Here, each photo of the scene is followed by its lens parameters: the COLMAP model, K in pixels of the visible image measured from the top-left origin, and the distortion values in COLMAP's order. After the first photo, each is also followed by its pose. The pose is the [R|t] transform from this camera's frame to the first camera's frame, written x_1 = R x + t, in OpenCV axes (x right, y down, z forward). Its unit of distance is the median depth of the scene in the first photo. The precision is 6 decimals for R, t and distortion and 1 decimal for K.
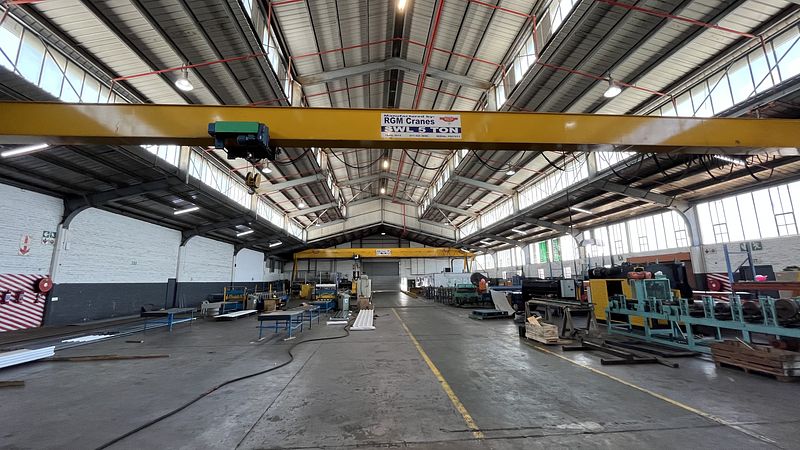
lens RADIAL K [[327.1, 0, 401.6], [0, 327.1, 221.3], [0, 0, 1]] dist [0.002681, 0.000192]
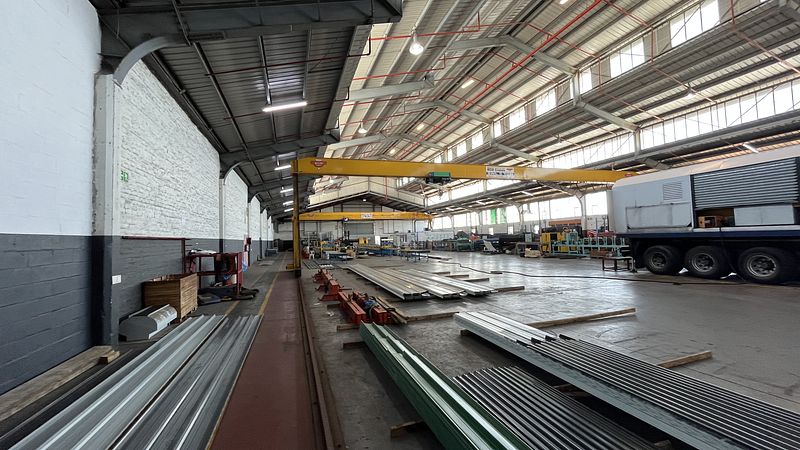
lens RADIAL K [[327.1, 0, 399.8], [0, 327.1, 223.3], [0, 0, 1]] dist [0.002681, 0.000192]
pose [[0.971498, -0.003817, 0.237015, -0.414025], [-0.026727, 0.991731, 0.125523, -0.064221], [-0.235535, -0.128280, 0.963363, -0.412343]]
